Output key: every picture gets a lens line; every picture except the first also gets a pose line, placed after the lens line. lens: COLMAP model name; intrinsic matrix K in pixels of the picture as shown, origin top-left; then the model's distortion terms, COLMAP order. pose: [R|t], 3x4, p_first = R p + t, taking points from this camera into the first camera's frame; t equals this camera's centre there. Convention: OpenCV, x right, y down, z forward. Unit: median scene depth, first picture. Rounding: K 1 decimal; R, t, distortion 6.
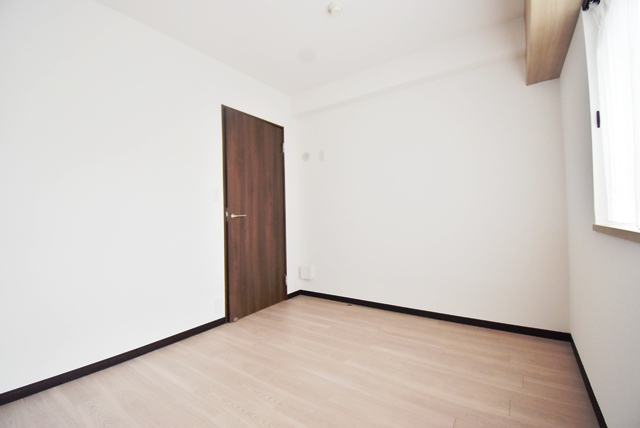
lens RADIAL K [[282.5, 0, 319.7], [0, 282.5, 210.0], [0, 0, 1]] dist [0.023784, -0.026446]
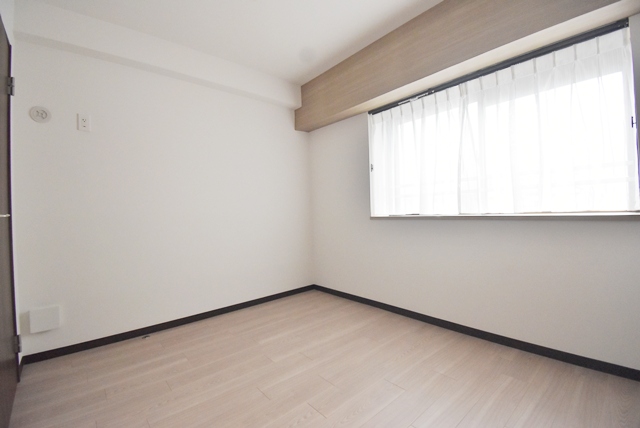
lens RADIAL K [[282.5, 0, 319.7], [0, 282.5, 210.0], [0, 0, 1]] dist [0.023784, -0.026446]
pose [[0.242886, 0.019740, 0.969854, -0.644272], [0.005754, 0.999746, -0.021789, 0.024280], [-0.970038, 0.010873, 0.242710, 0.459251]]
